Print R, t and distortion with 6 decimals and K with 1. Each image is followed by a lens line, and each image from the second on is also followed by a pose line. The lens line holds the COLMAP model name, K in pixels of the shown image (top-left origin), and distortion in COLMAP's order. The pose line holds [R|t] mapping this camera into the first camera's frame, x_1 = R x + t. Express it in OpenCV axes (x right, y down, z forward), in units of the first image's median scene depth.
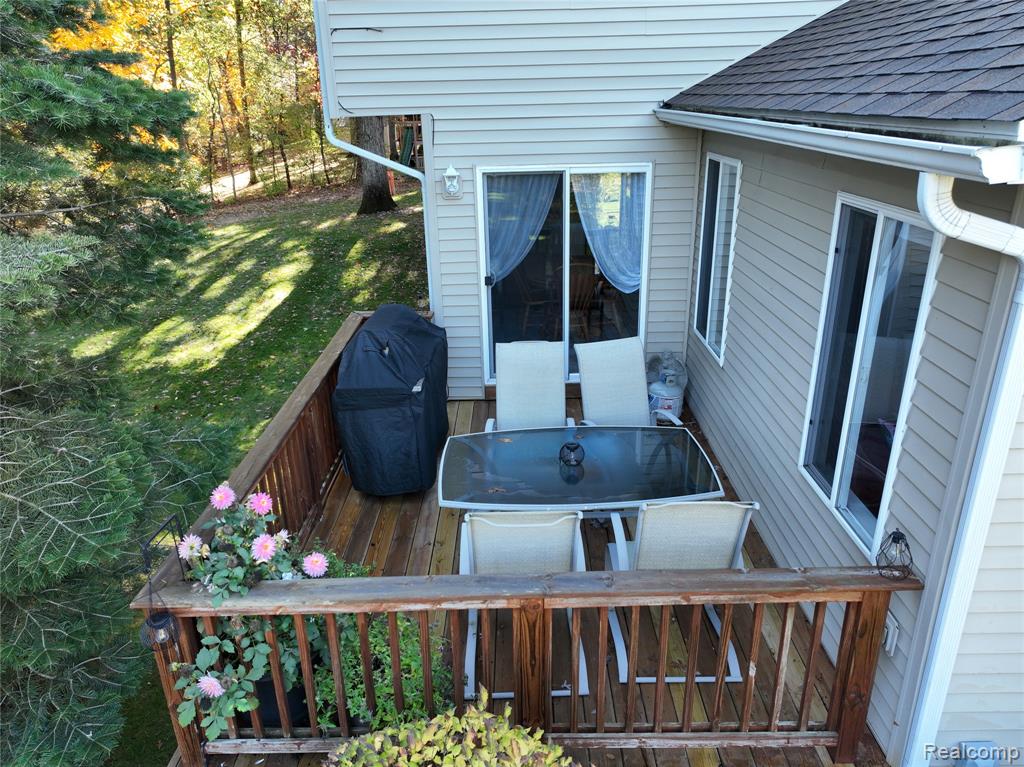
lens RADIAL K [[721.6, 0, 512.0], [0, 721.6, 383.5], [0, 0, 1]] dist [0.005873, 0.004983]
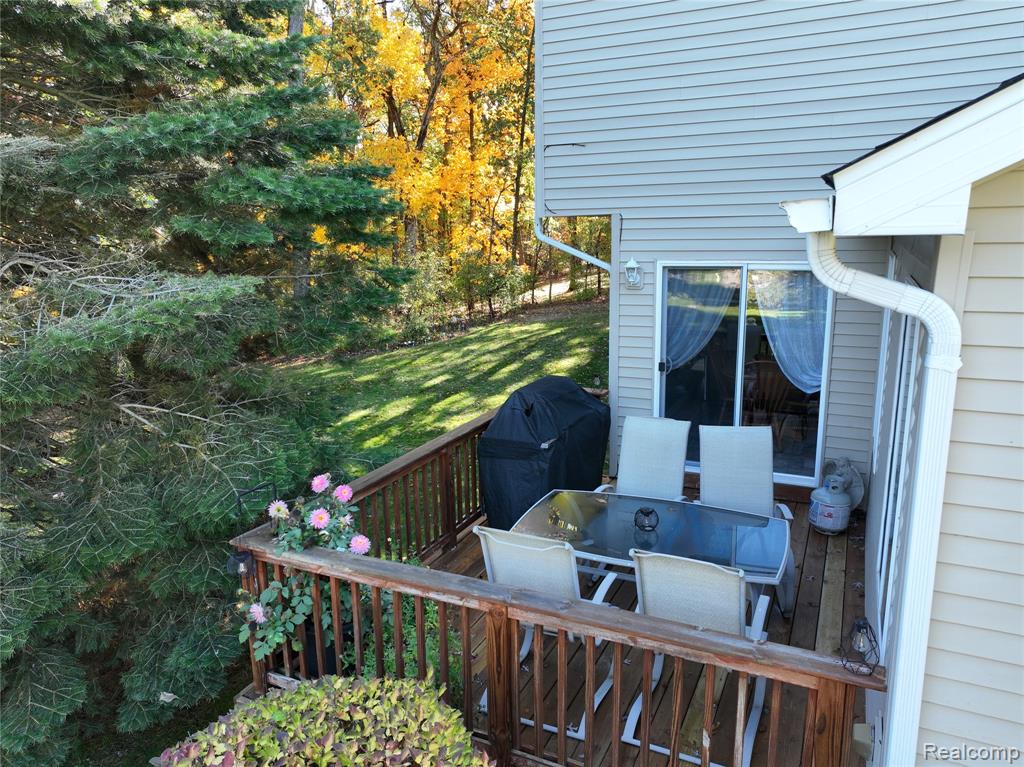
lens RADIAL K [[717.6, 0, 512.0], [0, 717.6, 383.5], [0, 0, 1]] dist [0.005229, 0.002081]
pose [[0.903672, 0.097836, -0.416898, 0.222222], [-0.159500, 0.980399, -0.115659, 0.039848], [0.397411, 0.171013, 0.901565, -0.025815]]
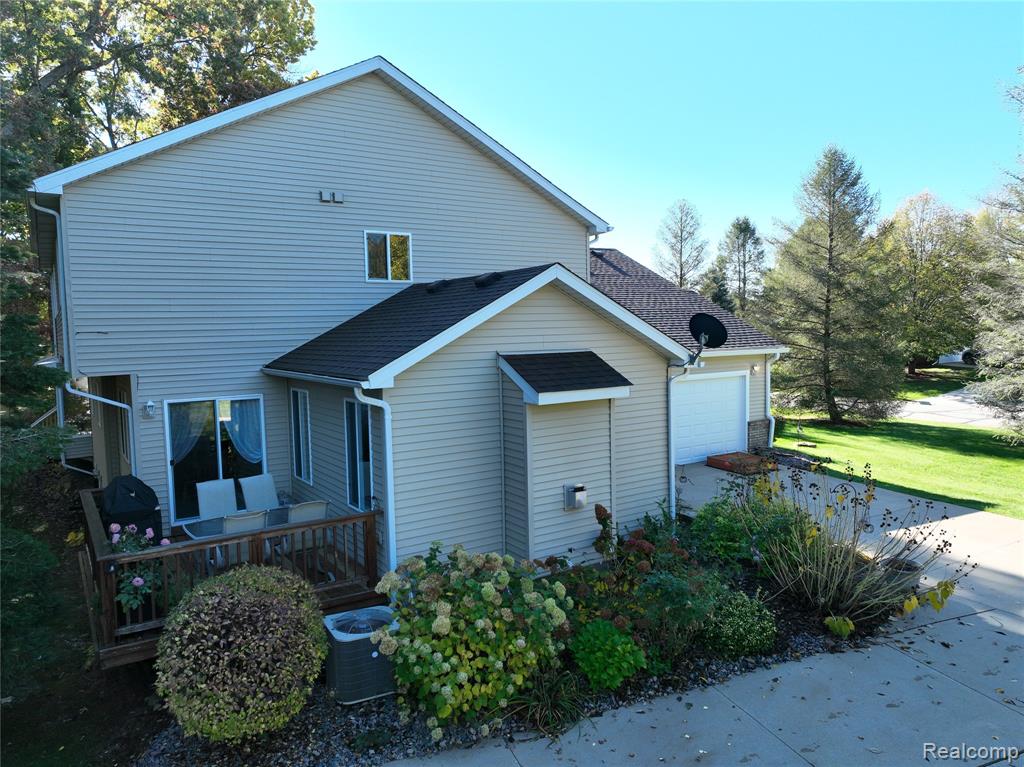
lens RADIAL K [[721.6, 0, 512.0], [0, 721.6, 383.5], [0, 0, 1]] dist [0.005873, 0.004983]
pose [[0.836957, -0.039681, 0.545828, -0.311023], [0.208653, 0.945171, -0.251230, 0.305141], [-0.505931, 0.324157, 0.799347, -0.928447]]
